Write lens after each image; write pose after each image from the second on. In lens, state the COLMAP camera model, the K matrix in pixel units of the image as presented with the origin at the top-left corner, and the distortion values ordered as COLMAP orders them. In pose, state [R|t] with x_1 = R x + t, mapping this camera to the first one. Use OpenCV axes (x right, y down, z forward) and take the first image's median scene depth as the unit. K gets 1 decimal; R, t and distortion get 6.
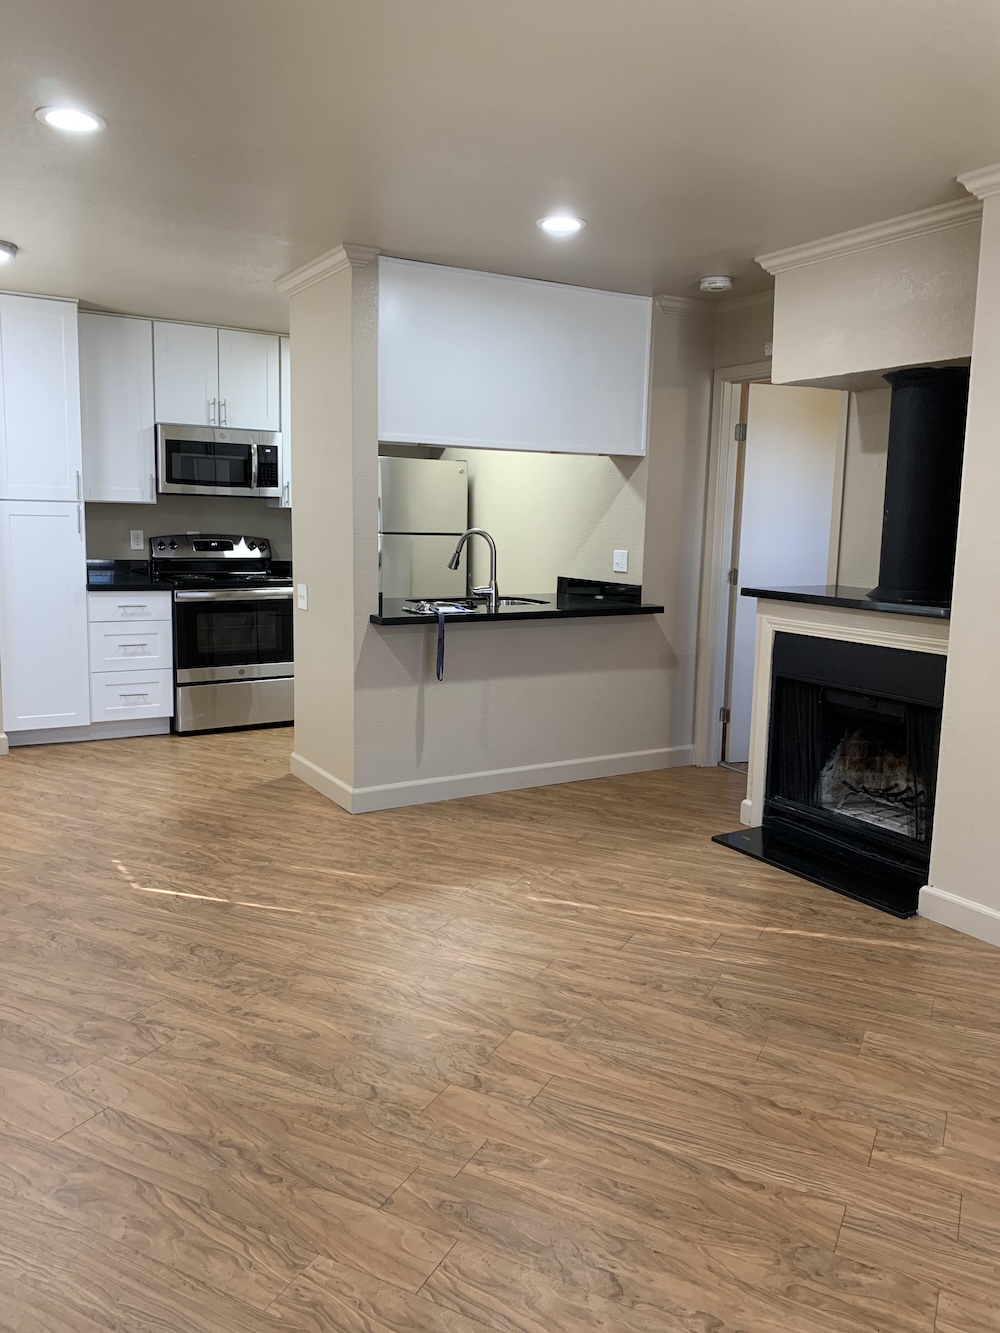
lens RADIAL K [[1020.2, 0, 507.5], [0, 1020.2, 659.7], [0, 0, 1]] dist [0.012508, -0.011933]
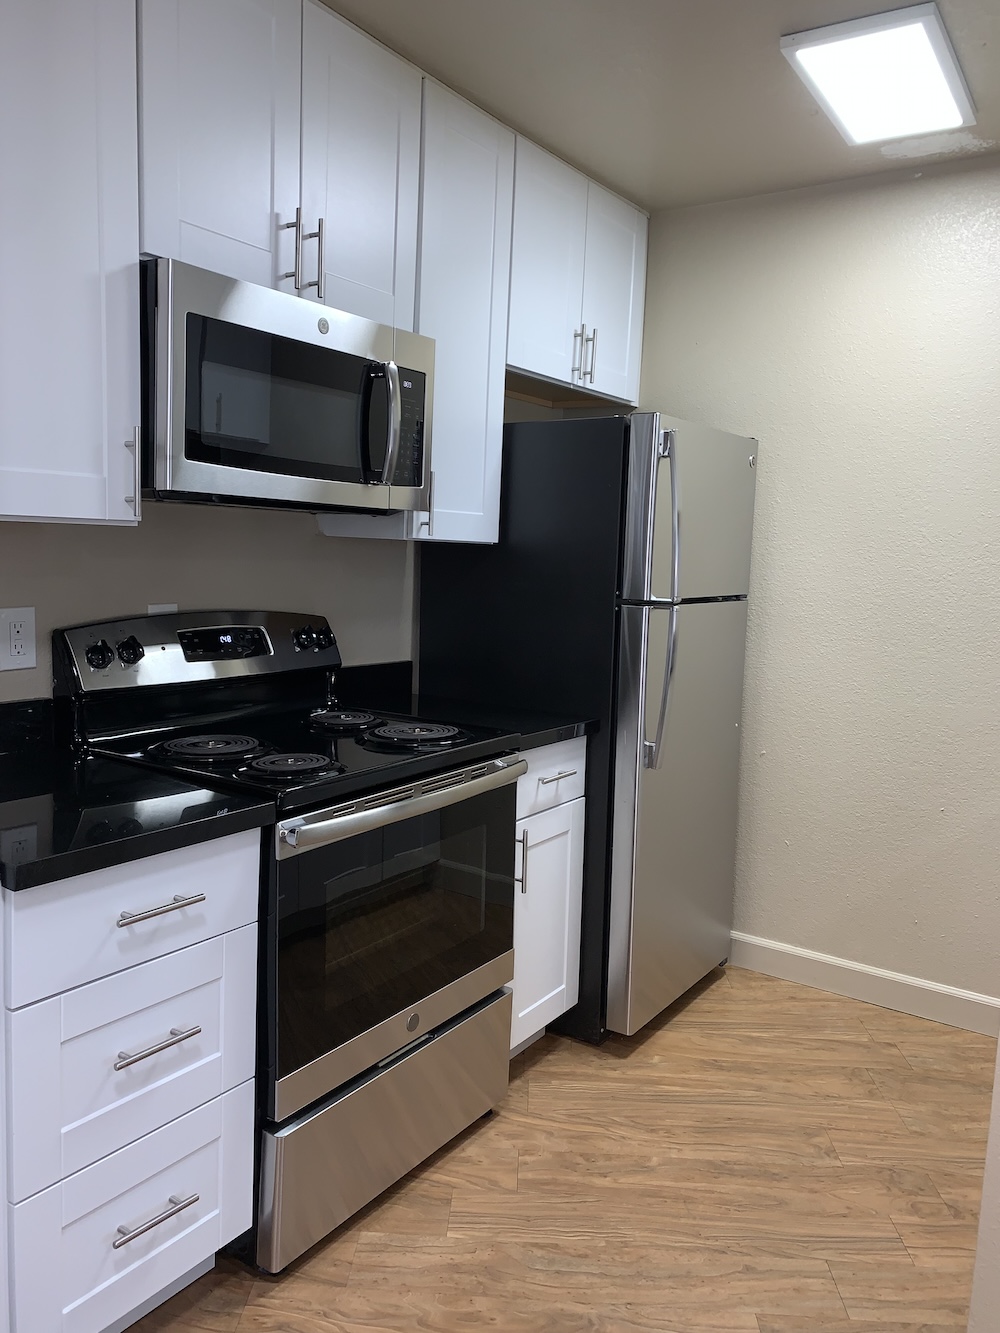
lens RADIAL K [[1033.7, 0, 500.0], [0, 1033.7, 666.5], [0, 0, 1]] dist [0.002919, -0.002262]
pose [[0.903882, -0.038205, 0.426072, -0.089443], [0.043285, 0.999060, -0.002243, -0.025050], [-0.425586, 0.020470, 0.904687, 0.160558]]
